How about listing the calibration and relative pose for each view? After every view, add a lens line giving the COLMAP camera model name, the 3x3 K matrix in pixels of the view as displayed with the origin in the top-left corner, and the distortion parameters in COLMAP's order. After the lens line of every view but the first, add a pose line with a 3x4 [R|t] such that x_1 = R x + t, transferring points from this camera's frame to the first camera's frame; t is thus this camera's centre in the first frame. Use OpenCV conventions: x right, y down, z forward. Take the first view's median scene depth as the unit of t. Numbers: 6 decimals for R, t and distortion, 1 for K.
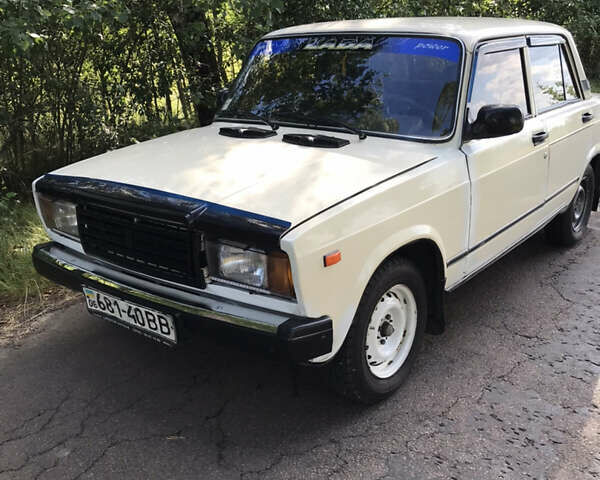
lens RADIAL K [[633.4, 0, 300.0], [0, 633.4, 240.0], [0, 0, 1]] dist [0.007716, 0.000962]
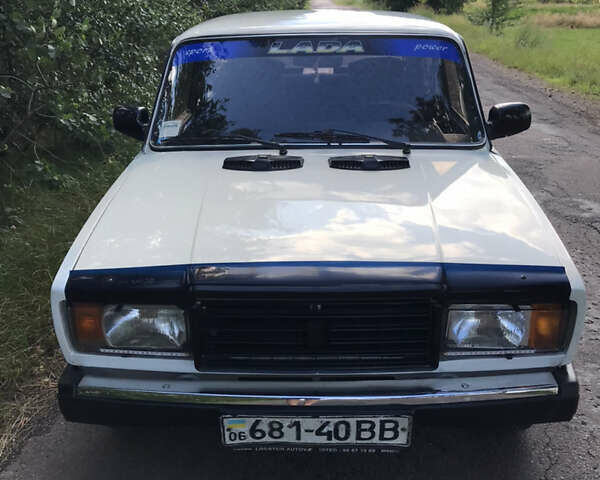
lens RADIAL K [[633.4, 0, 300.0], [0, 633.4, 240.0], [0, 0, 1]] dist [0.007716, 0.000962]
pose [[0.815388, -0.201469, 0.542727, -0.652316], [0.182875, 0.979125, 0.088717, -0.174826], [-0.549272, 0.026912, 0.835210, 0.391461]]
